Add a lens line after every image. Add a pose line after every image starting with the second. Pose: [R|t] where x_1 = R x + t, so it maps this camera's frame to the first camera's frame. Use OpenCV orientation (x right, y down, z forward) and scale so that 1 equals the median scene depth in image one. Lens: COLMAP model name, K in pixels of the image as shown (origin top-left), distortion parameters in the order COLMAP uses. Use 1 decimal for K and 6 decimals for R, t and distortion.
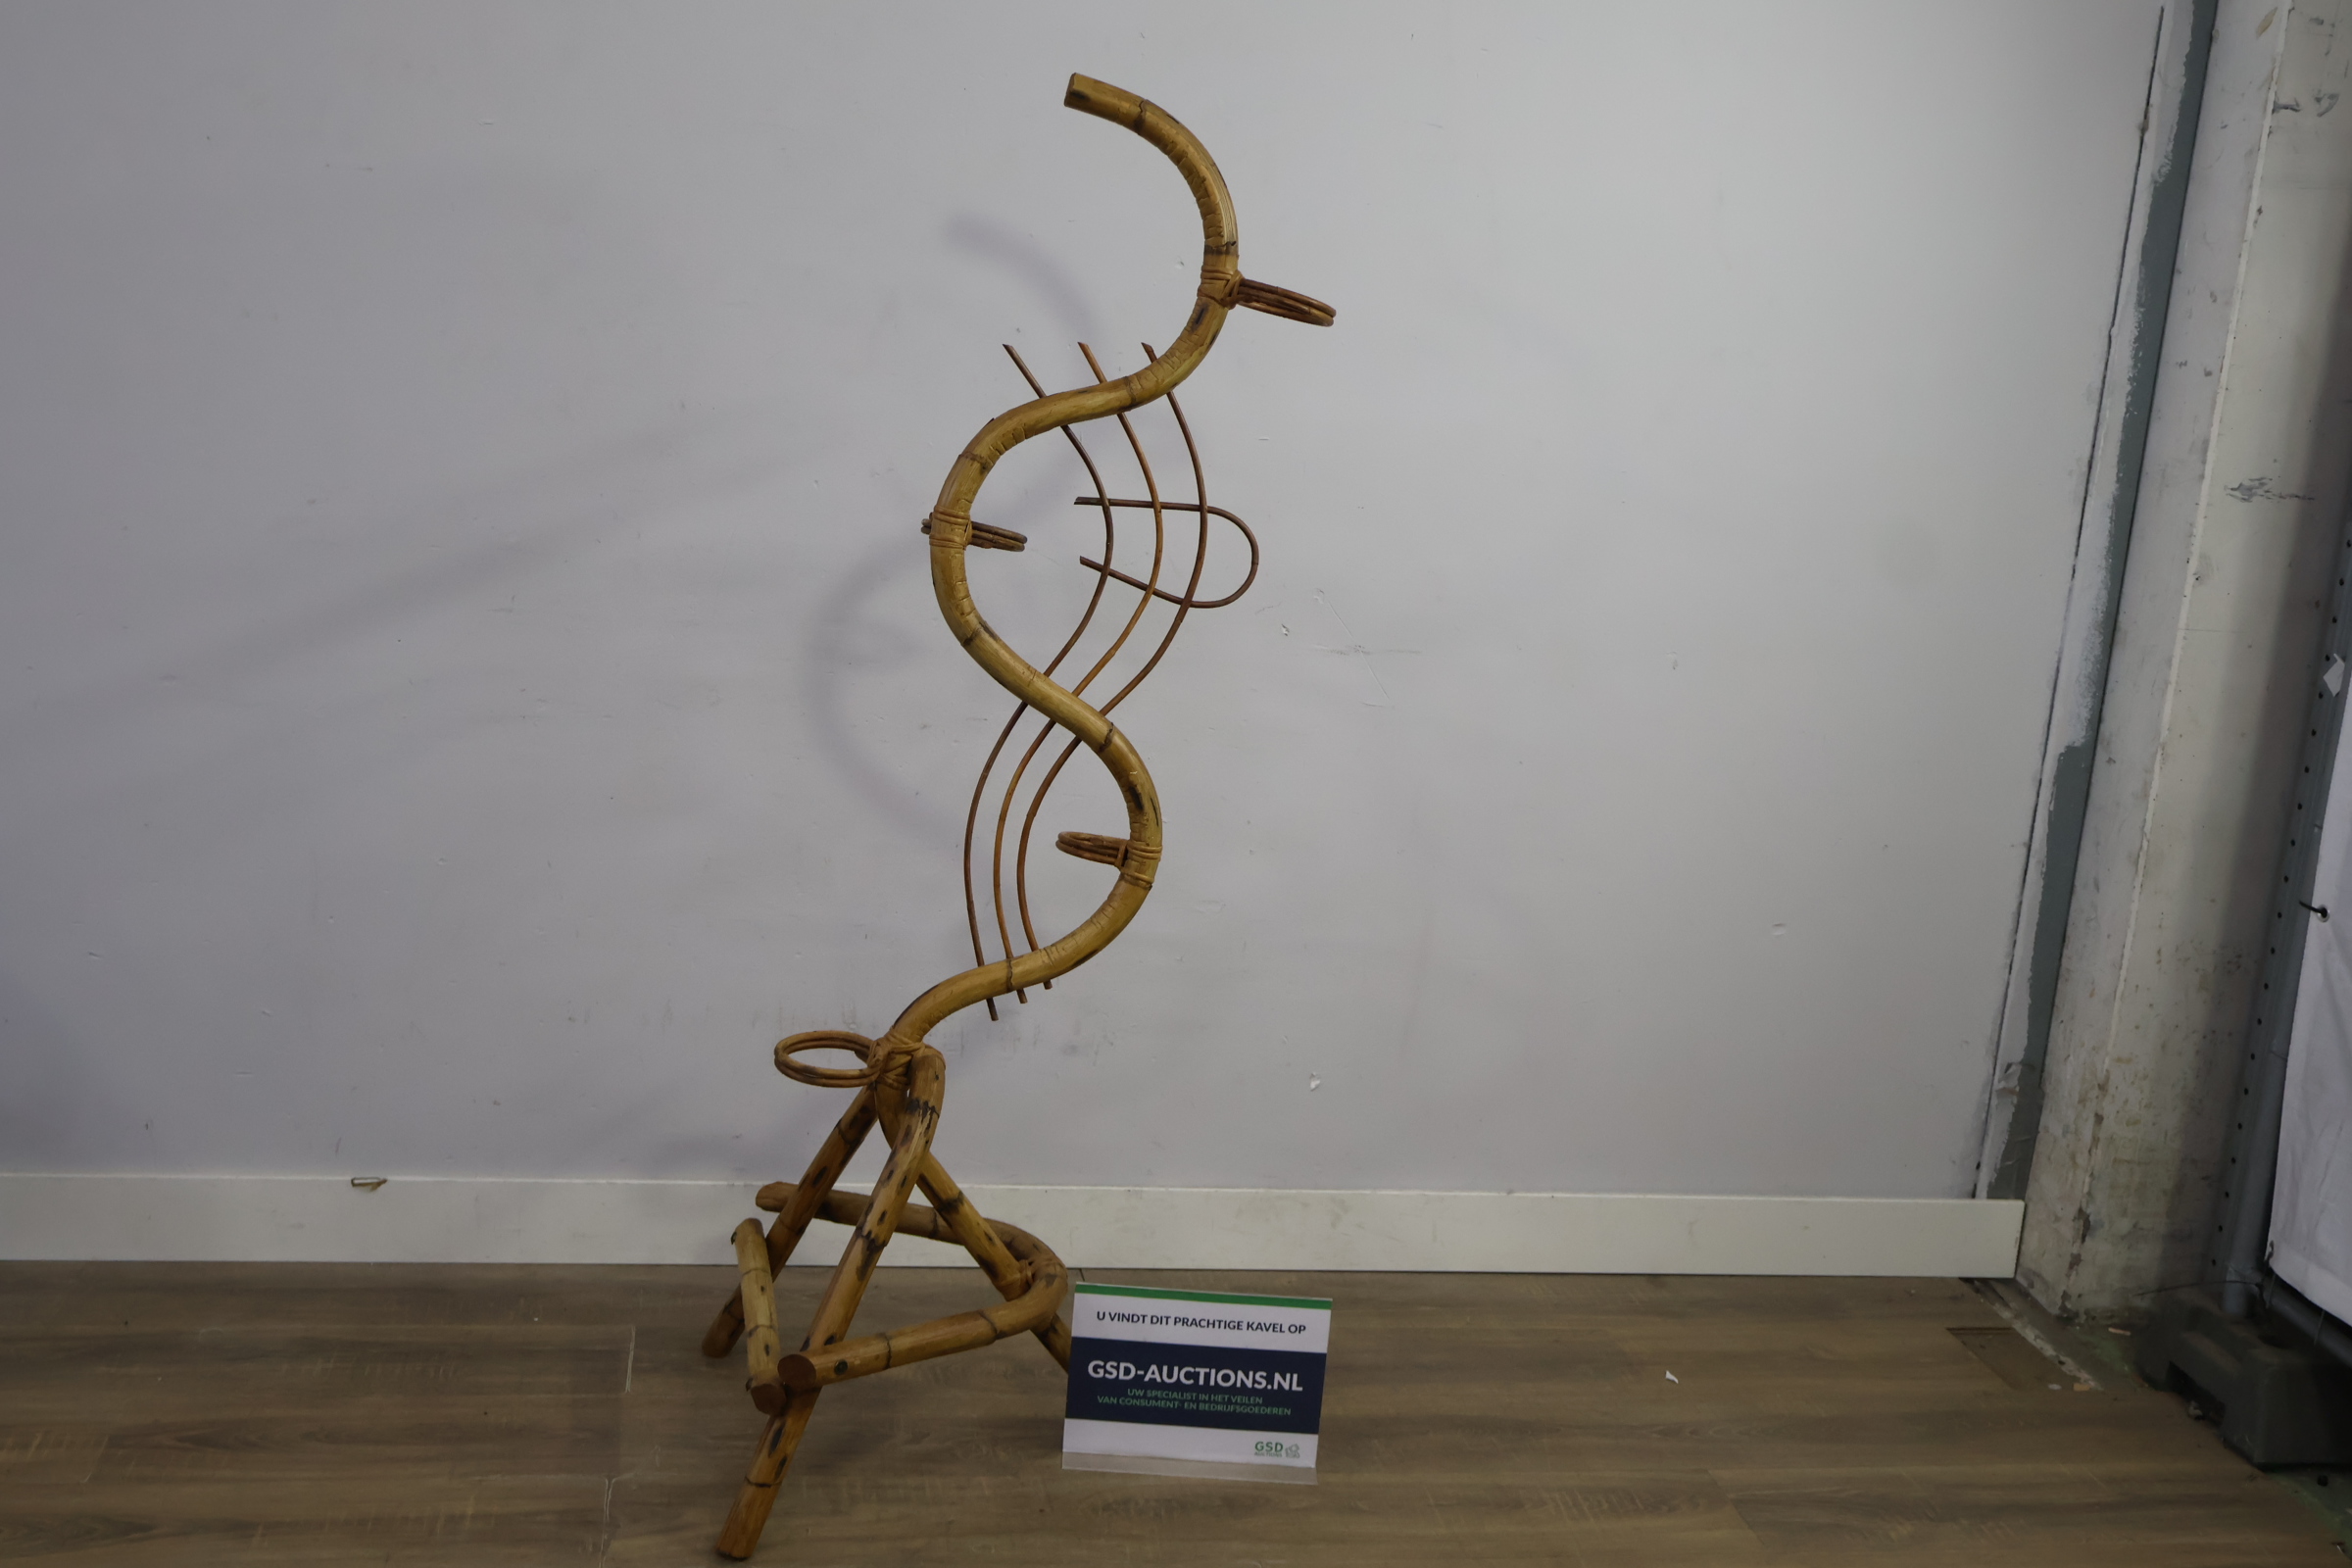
lens RADIAL K [[2500.5, 0, 1179.4], [0, 2500.5, 795.0], [0, 0, 1]] dist [0.008640, 0.000000]
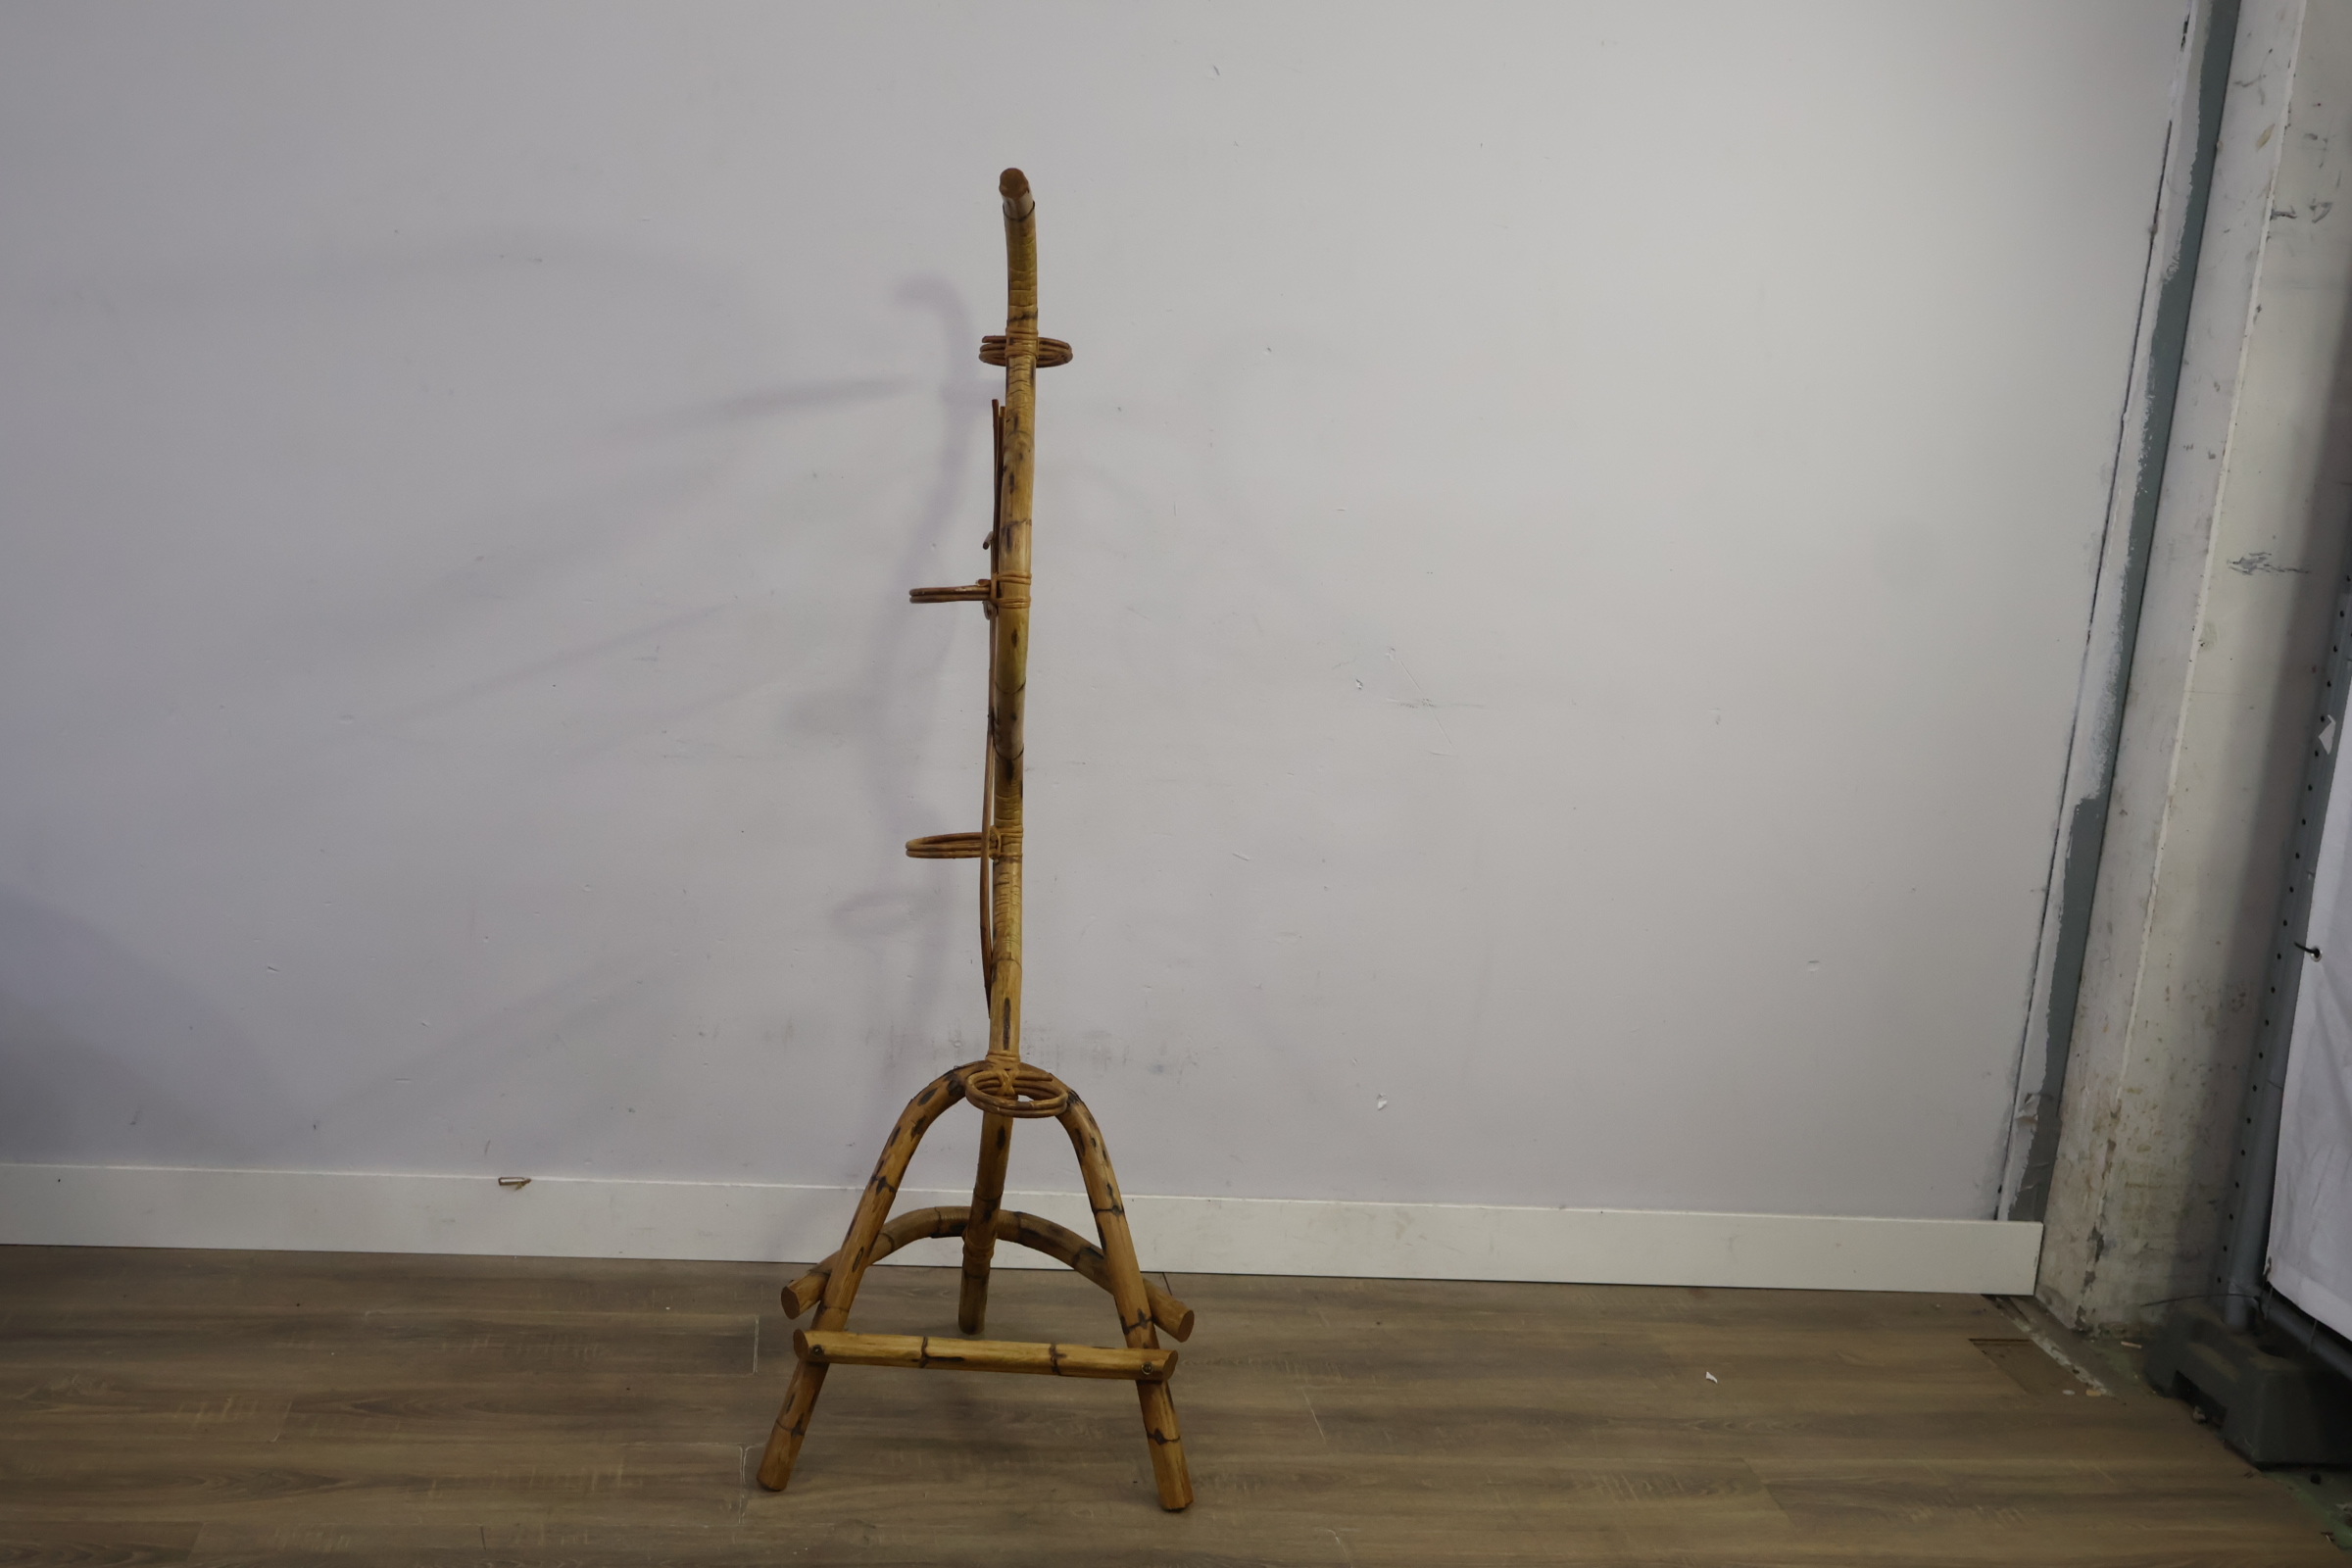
lens RADIAL K [[2500.5, 0, 1189.5], [0, 2500.5, 790.0], [0, 0, 1]] dist [0.008640, 0.000000]
pose [[0.999839, 0.010160, -0.014784, -0.014970], [-0.010510, 0.999662, -0.023790, 0.006781], [0.014537, 0.023941, 0.999608, -0.087736]]
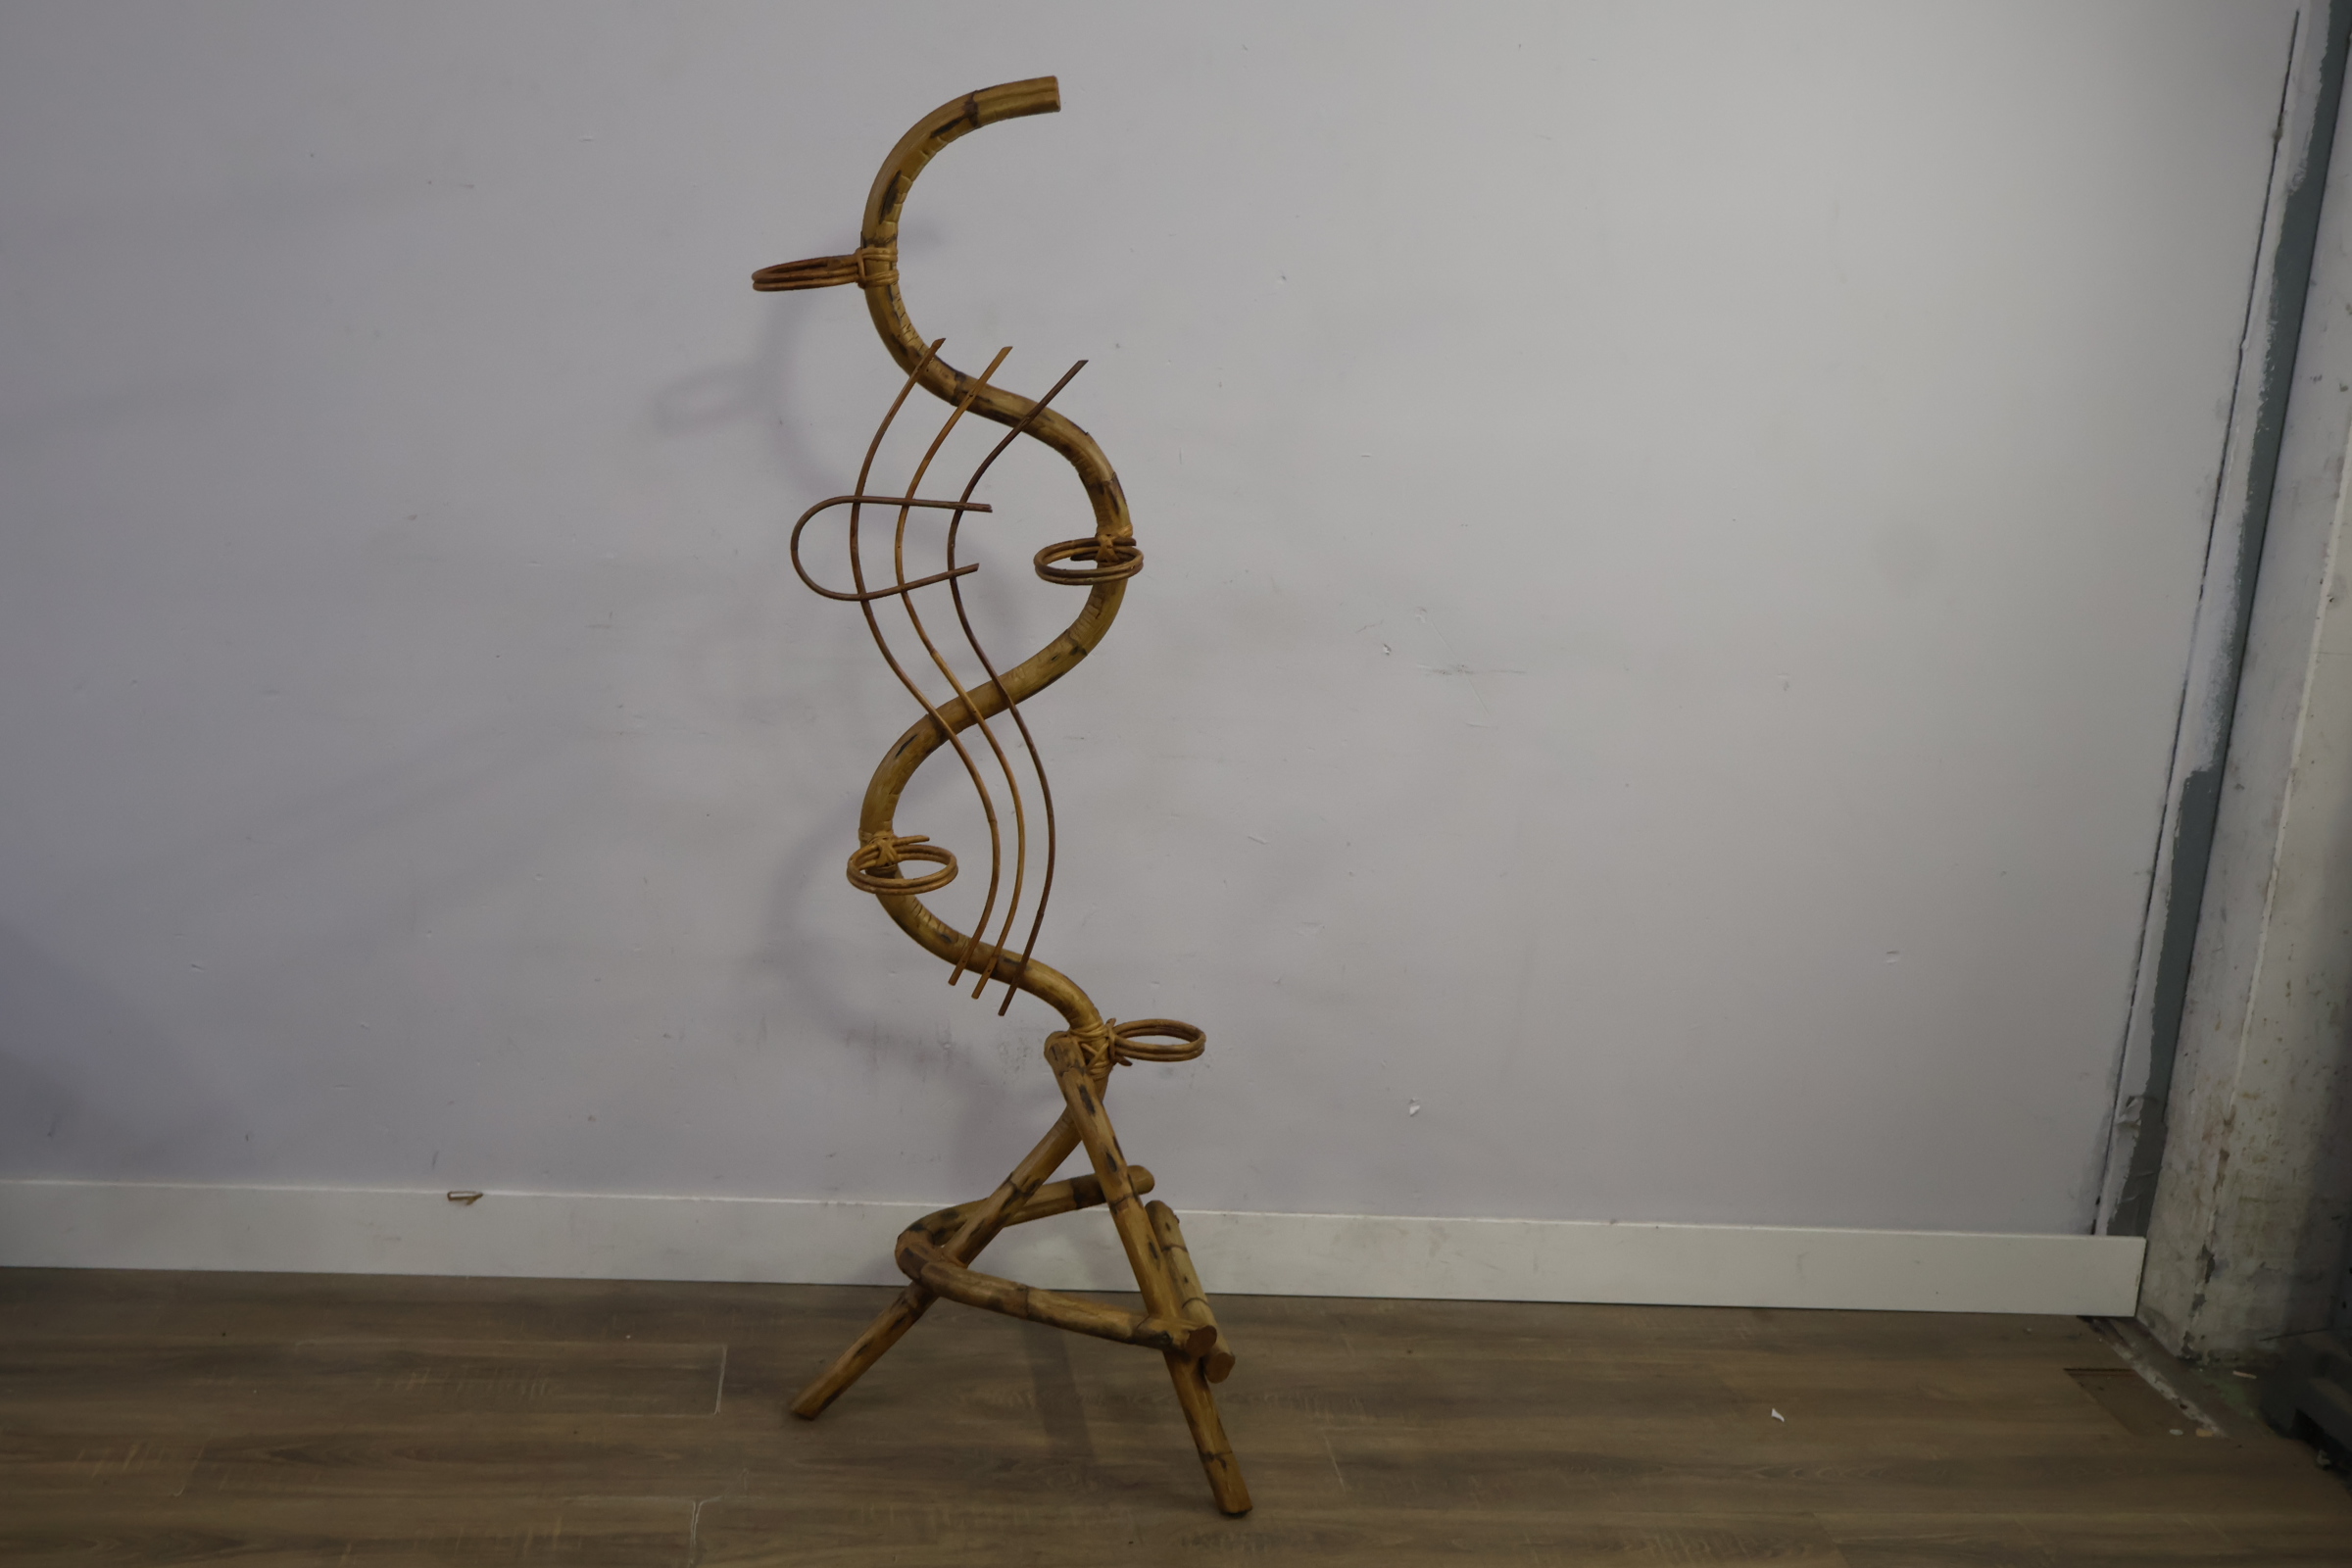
lens RADIAL K [[2500.5, 0, 1182.4], [0, 2500.5, 792.7], [0, 0, 1]] dist [0.008640, 0.000000]
pose [[0.999004, 0.007252, -0.044022, 0.005536], [-0.007374, 0.999969, -0.002610, -0.006037], [0.044001, 0.002933, 0.999027, 0.011973]]
